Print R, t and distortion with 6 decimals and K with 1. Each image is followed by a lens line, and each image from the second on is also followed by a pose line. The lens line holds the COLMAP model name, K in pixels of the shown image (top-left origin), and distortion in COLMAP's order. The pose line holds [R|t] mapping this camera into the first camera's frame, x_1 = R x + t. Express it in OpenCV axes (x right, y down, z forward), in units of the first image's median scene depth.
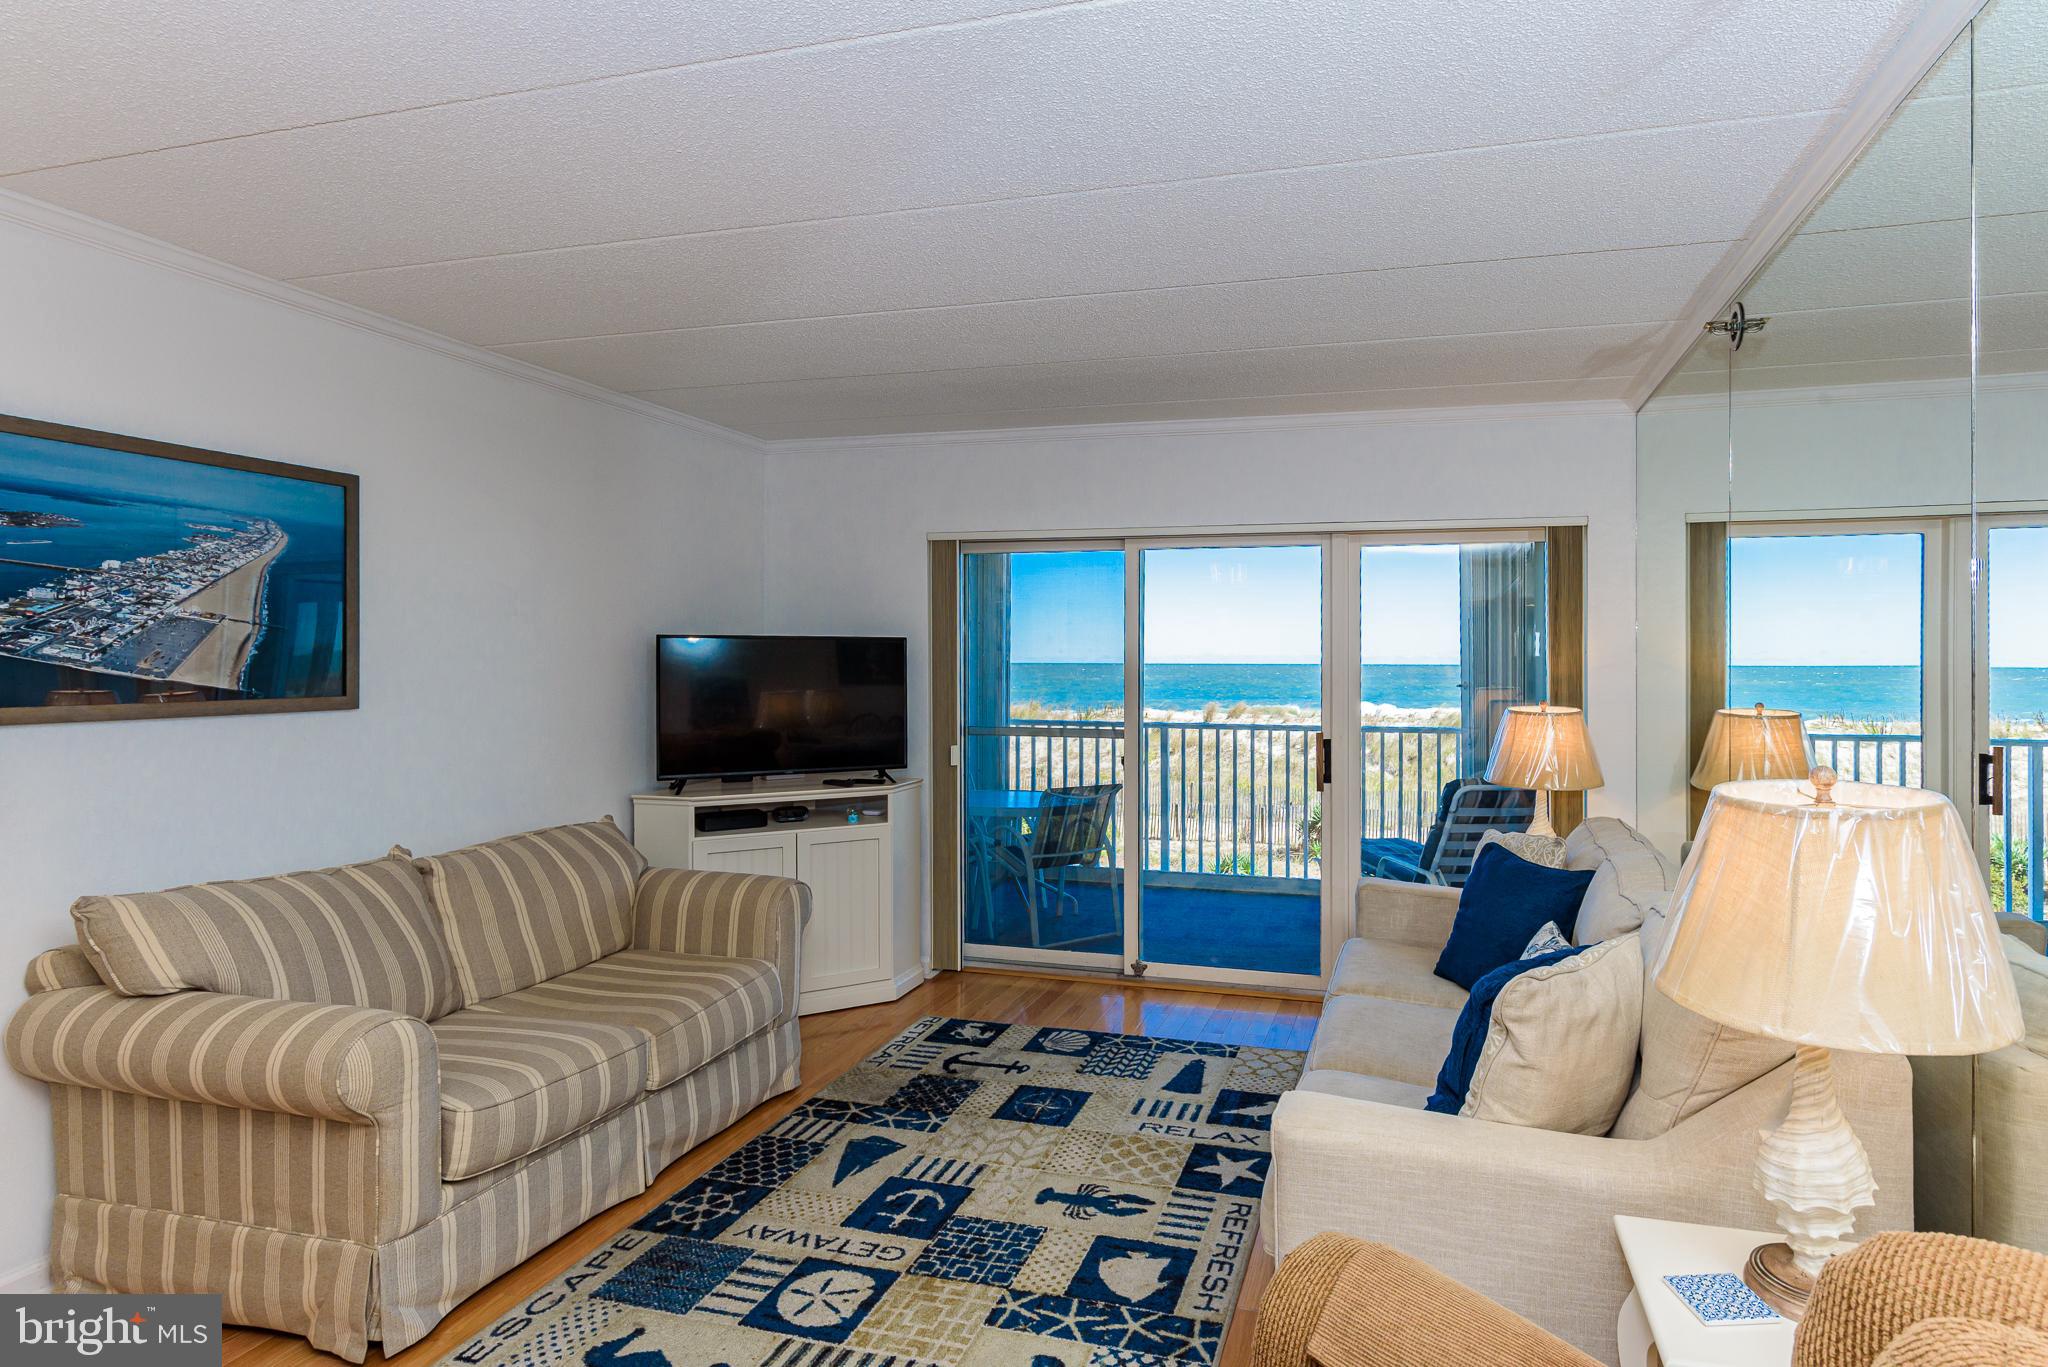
lens RADIAL K [[1036.5, 0, 1168.4], [0, 1036.5, 661.0], [0, 0, 1]] dist [0.002286, 0.000029]
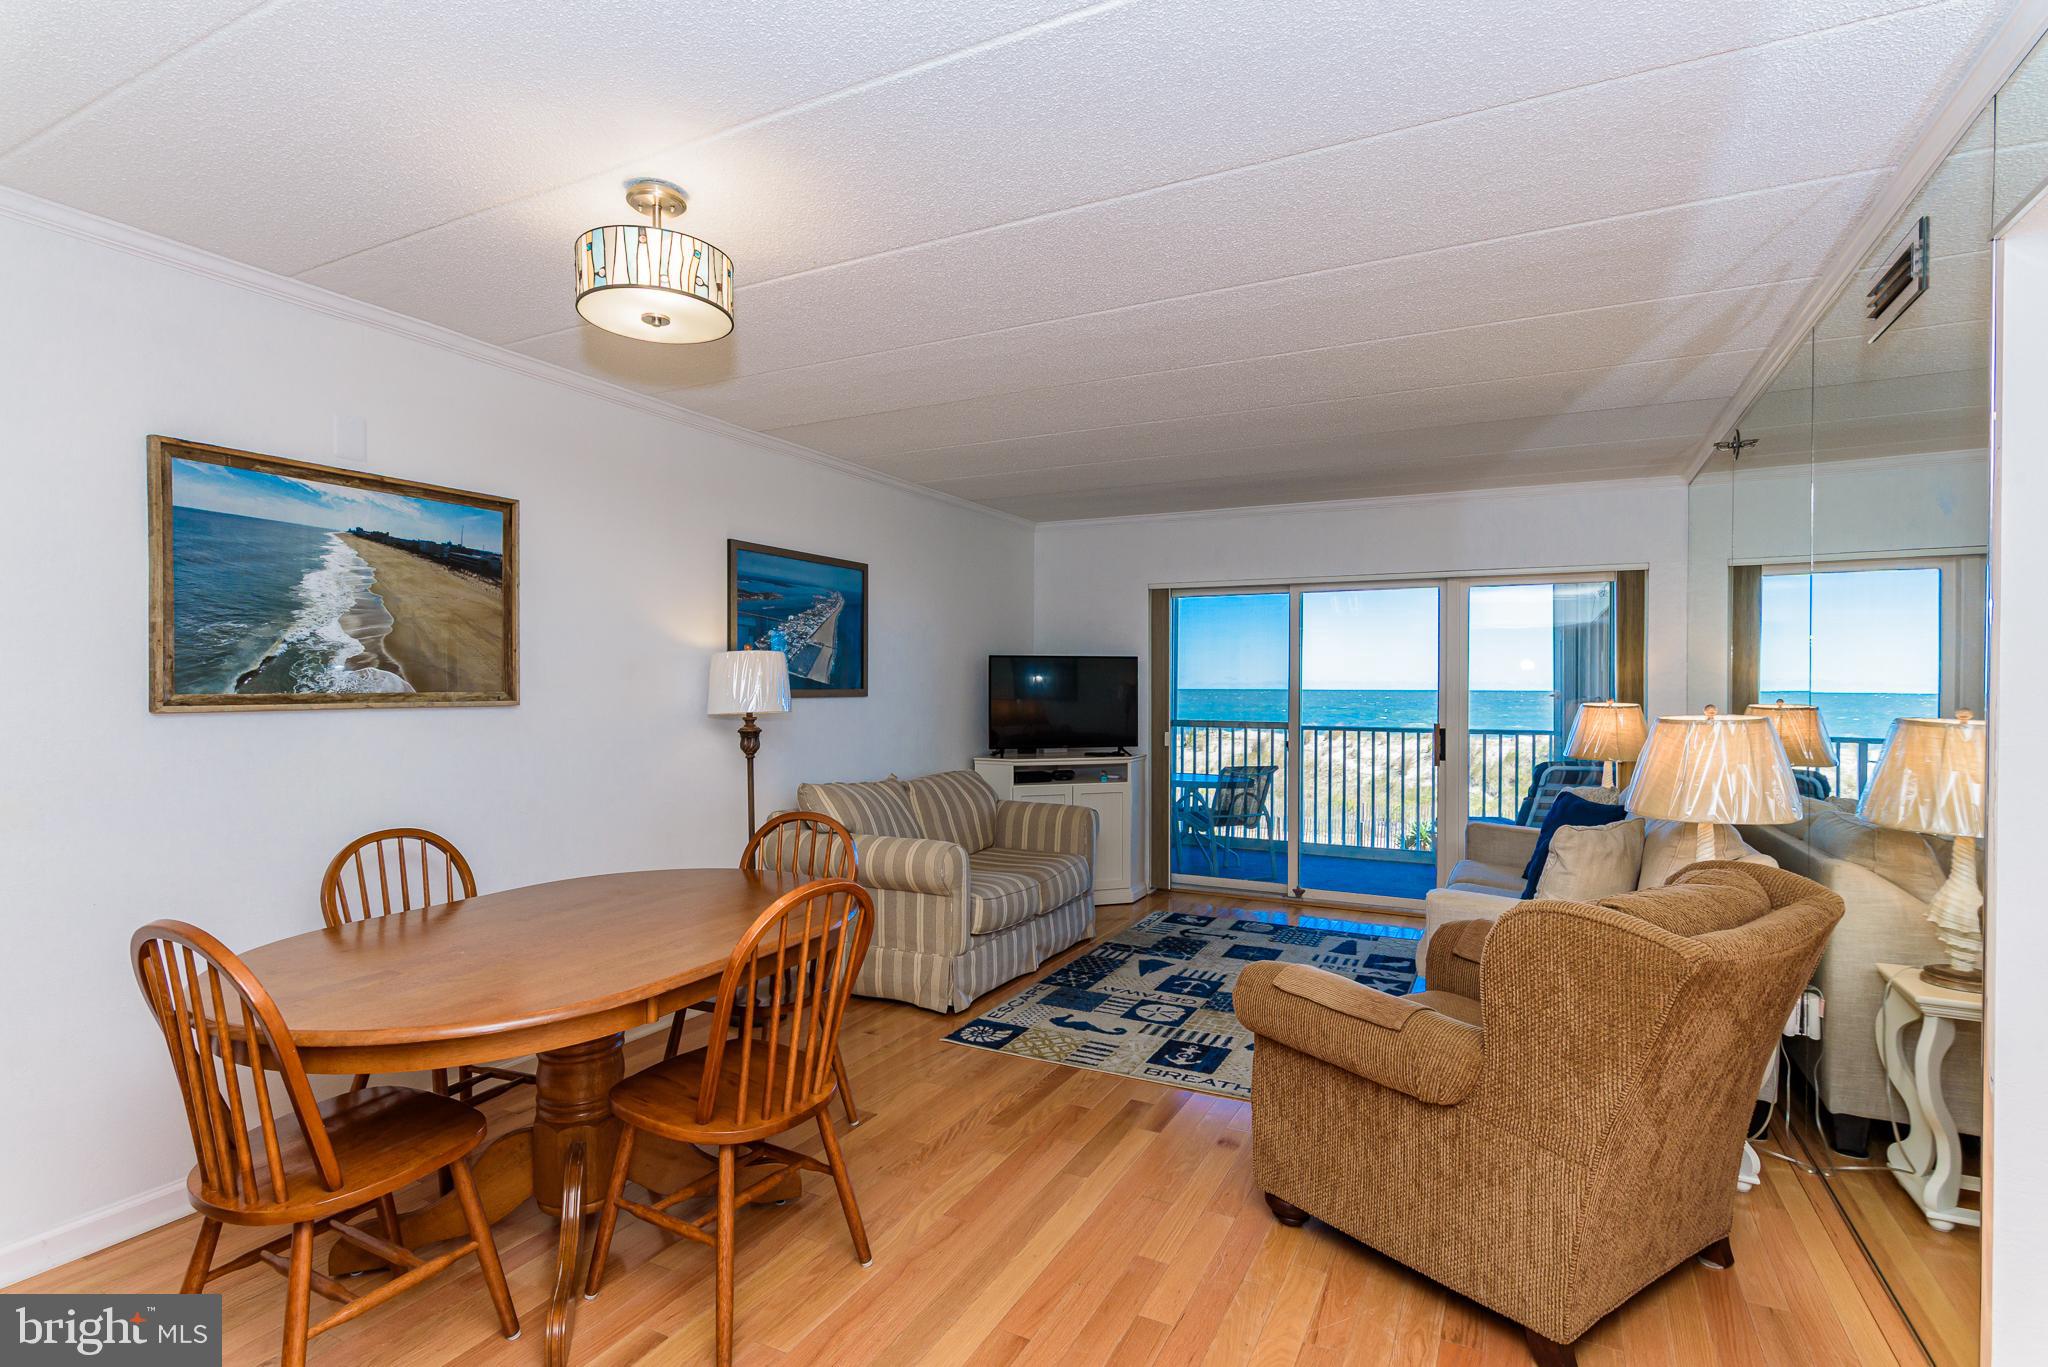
lens RADIAL K [[1000.4, 0, 1054.0], [0, 1000.4, 703.3], [0, 0, 1]] dist [0.002715, 0.000056]
pose [[0.979982, 0.002389, -0.199071, -0.131858], [0.000713, 0.999879, 0.015513, 0.031659], [0.199084, -0.015344, 0.979862, -0.607597]]
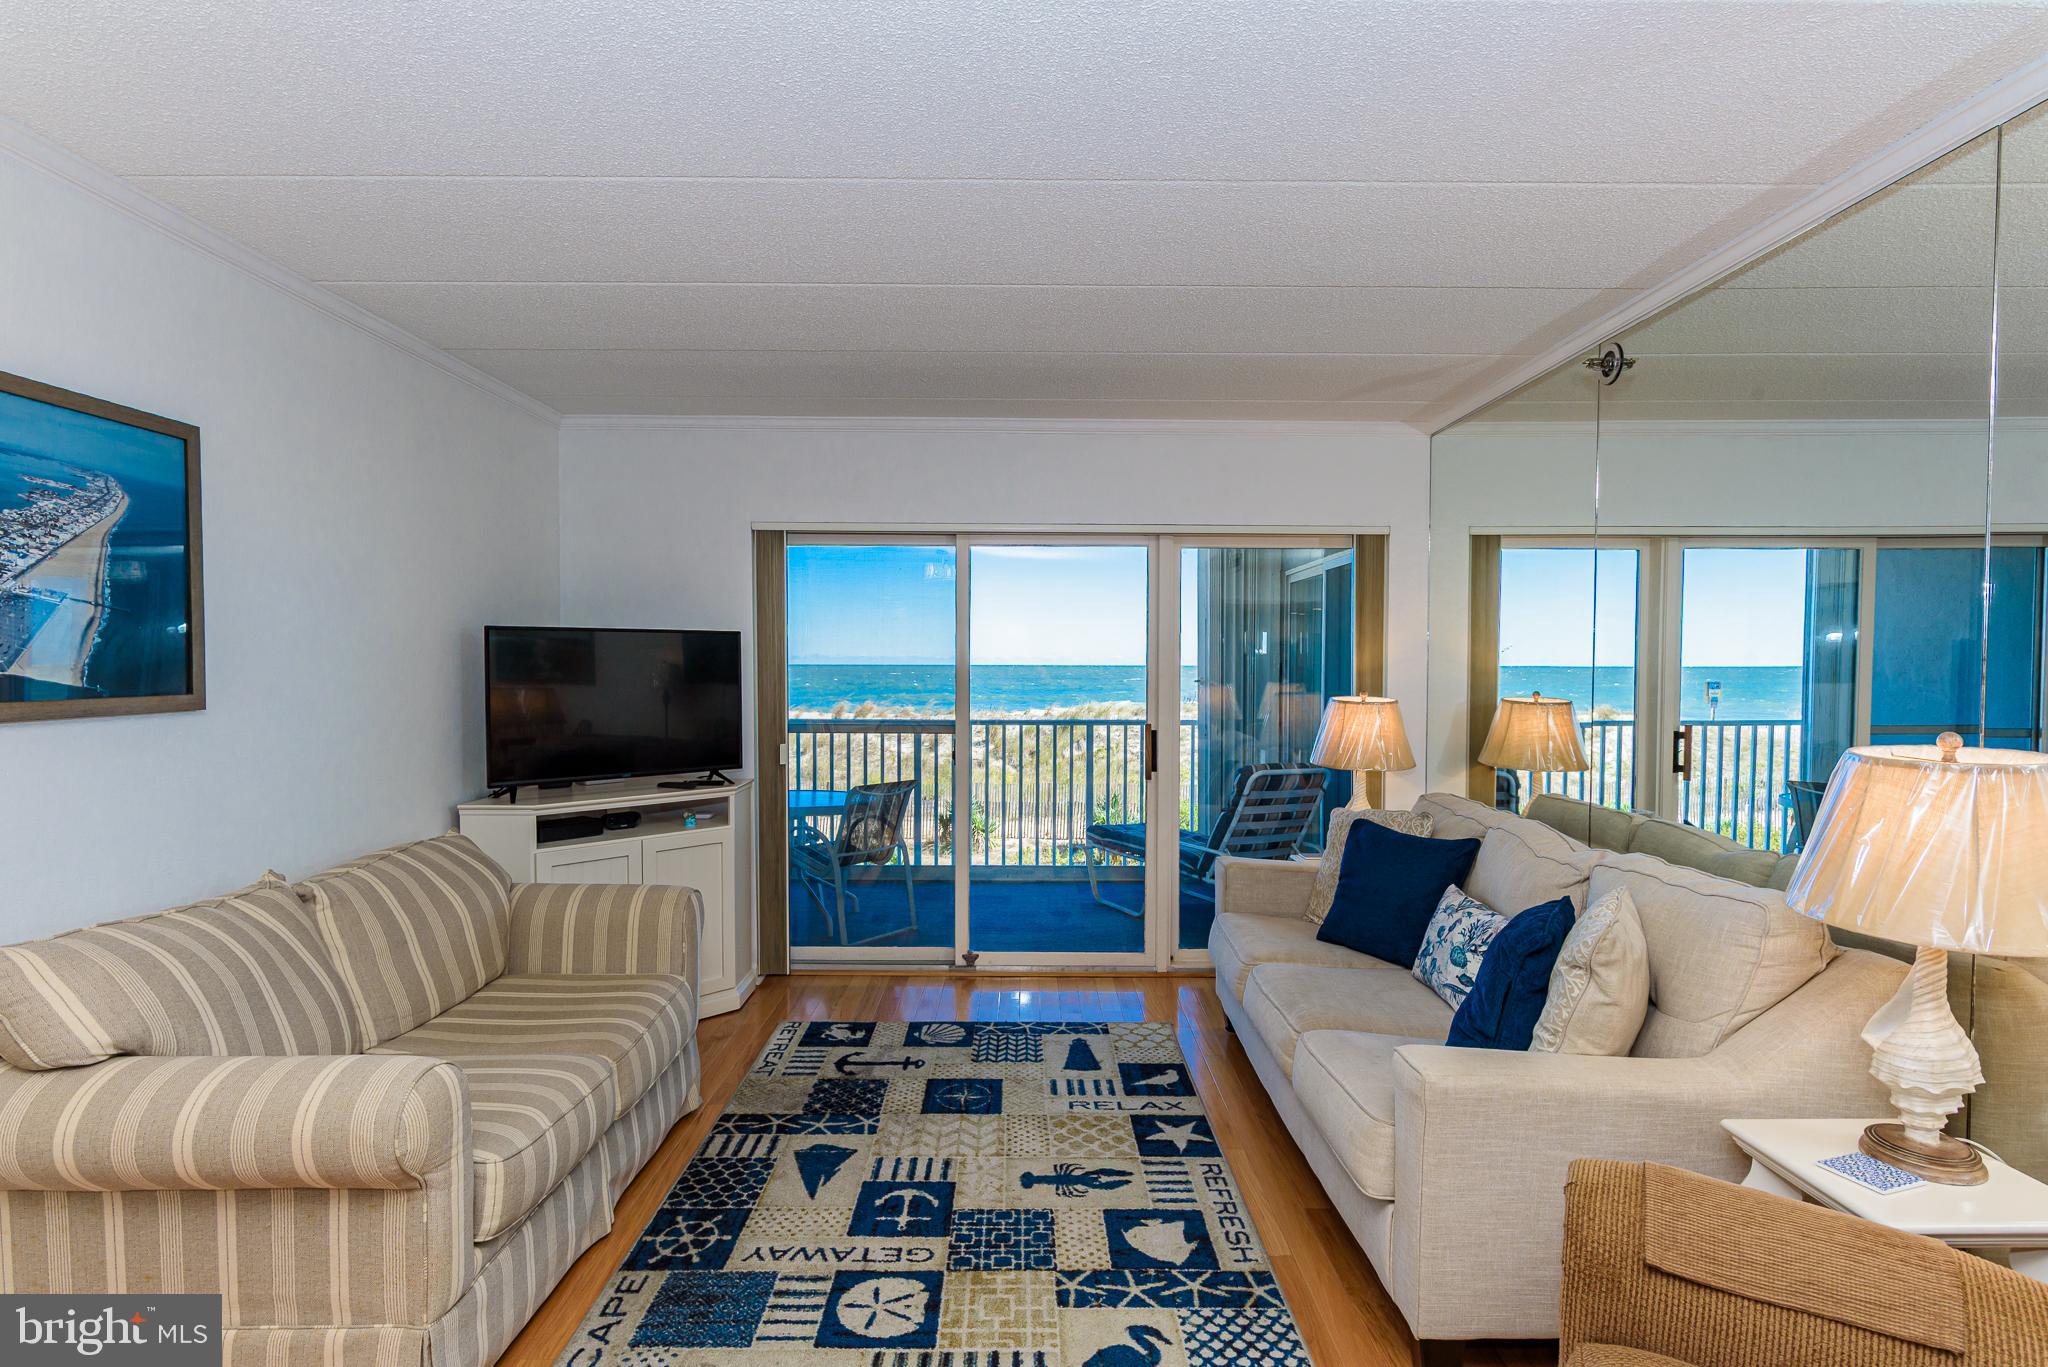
lens RADIAL K [[1007.0, 0, 1022.1], [0, 1007.0, 692.5], [0, 0, 1]] dist [0.001532, 0.000042]
pose [[0.969297, -0.008236, 0.245753, -0.346247], [0.000743, 0.999532, 0.030567, 0.008179], [-0.245890, -0.029446, 0.968850, 0.057508]]
